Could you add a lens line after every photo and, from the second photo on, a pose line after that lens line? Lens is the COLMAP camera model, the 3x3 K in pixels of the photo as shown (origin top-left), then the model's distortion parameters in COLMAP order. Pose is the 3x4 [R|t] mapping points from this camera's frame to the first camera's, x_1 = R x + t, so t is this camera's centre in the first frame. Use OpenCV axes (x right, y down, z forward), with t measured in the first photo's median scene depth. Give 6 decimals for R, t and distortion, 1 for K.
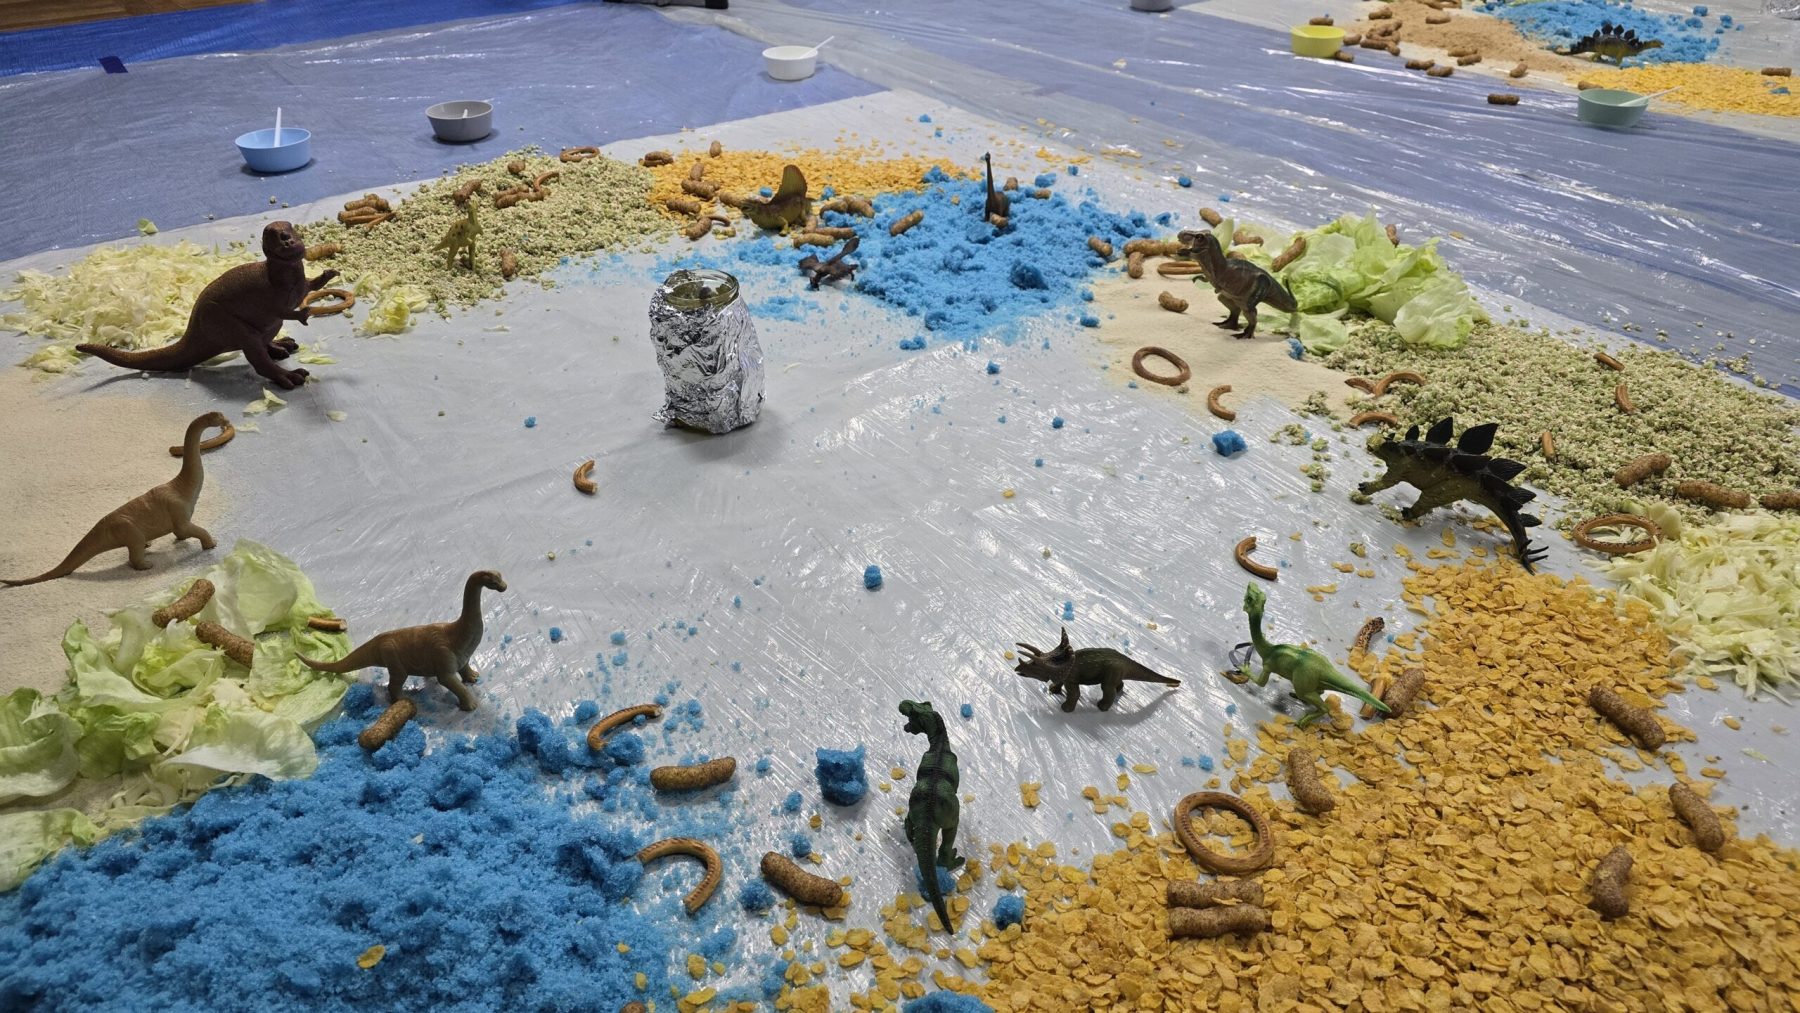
lens RADIAL K [[1186.5, 0, 872.7], [0, 1186.5, 470.7], [0, 0, 1]] dist [0.058668, -0.074340]
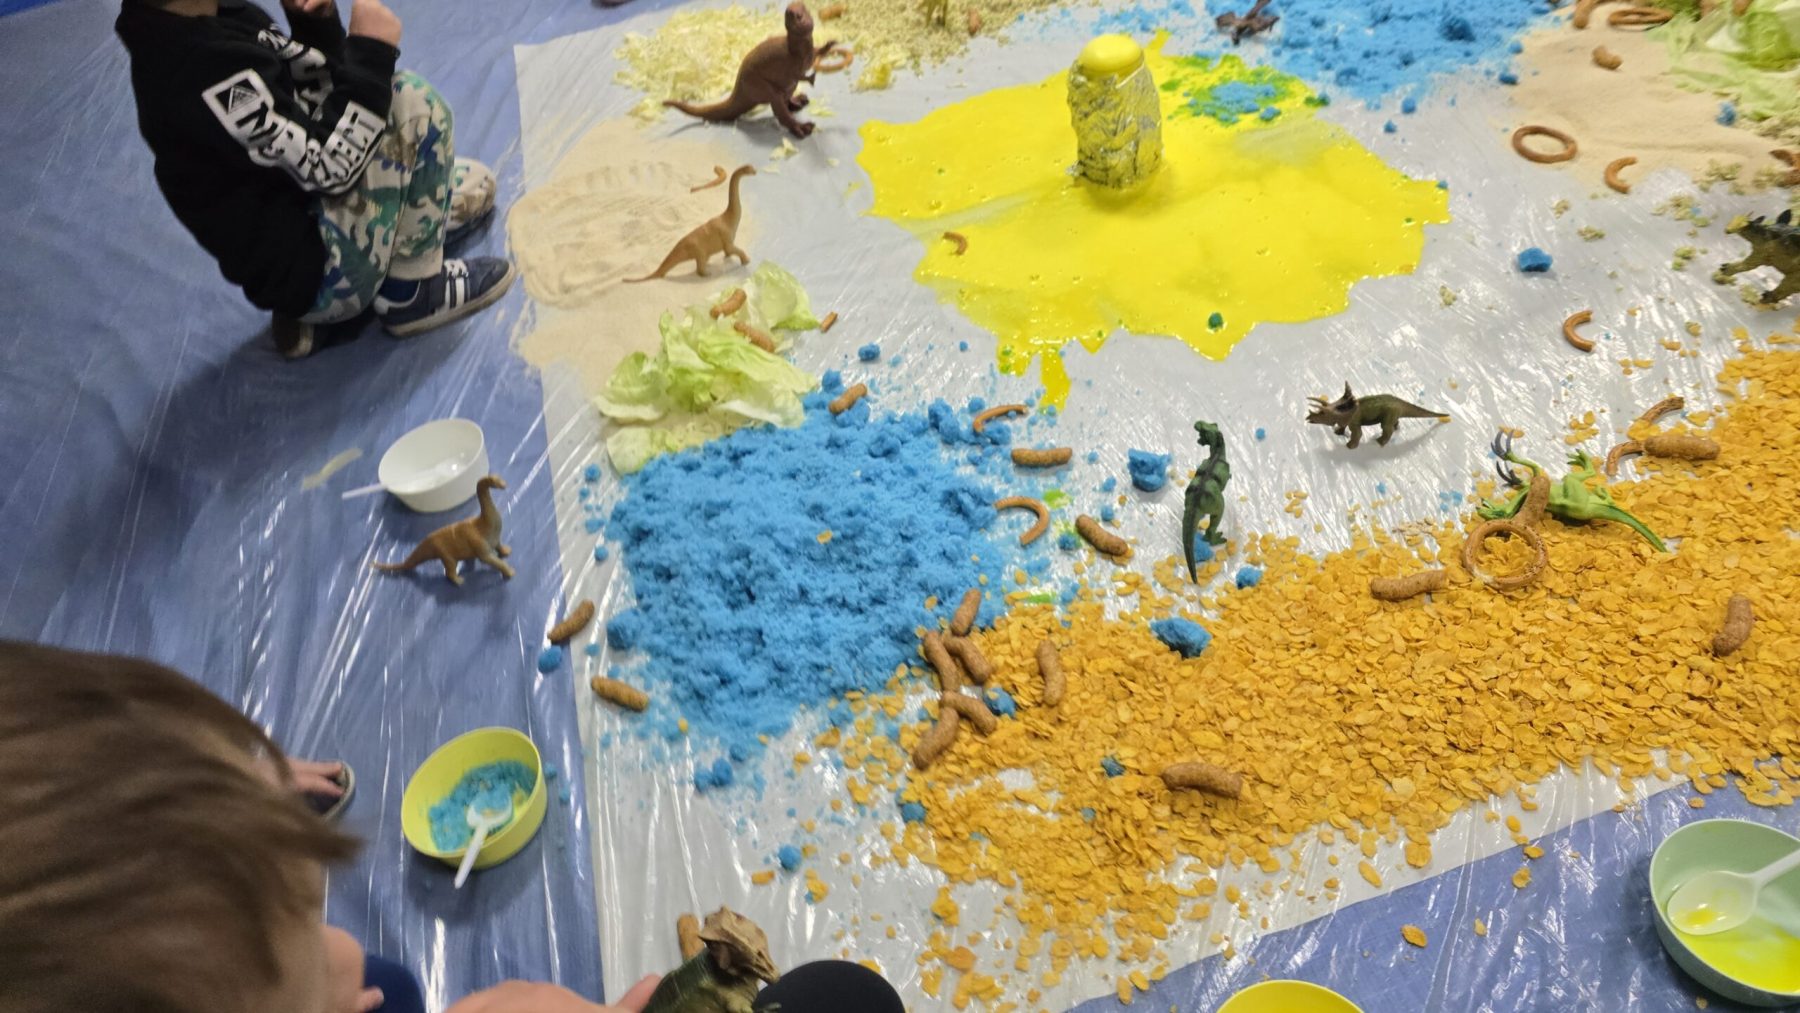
lens RADIAL K [[1186.5, 0, 872.7], [0, 1186.5, 470.7], [0, 0, 1]] dist [0.058668, -0.074340]
pose [[0.913813, 0.124529, -0.386571, 0.209321], [-0.028132, 0.968954, 0.245636, -0.064011], [0.405159, -0.213590, 0.888946, -0.317144]]
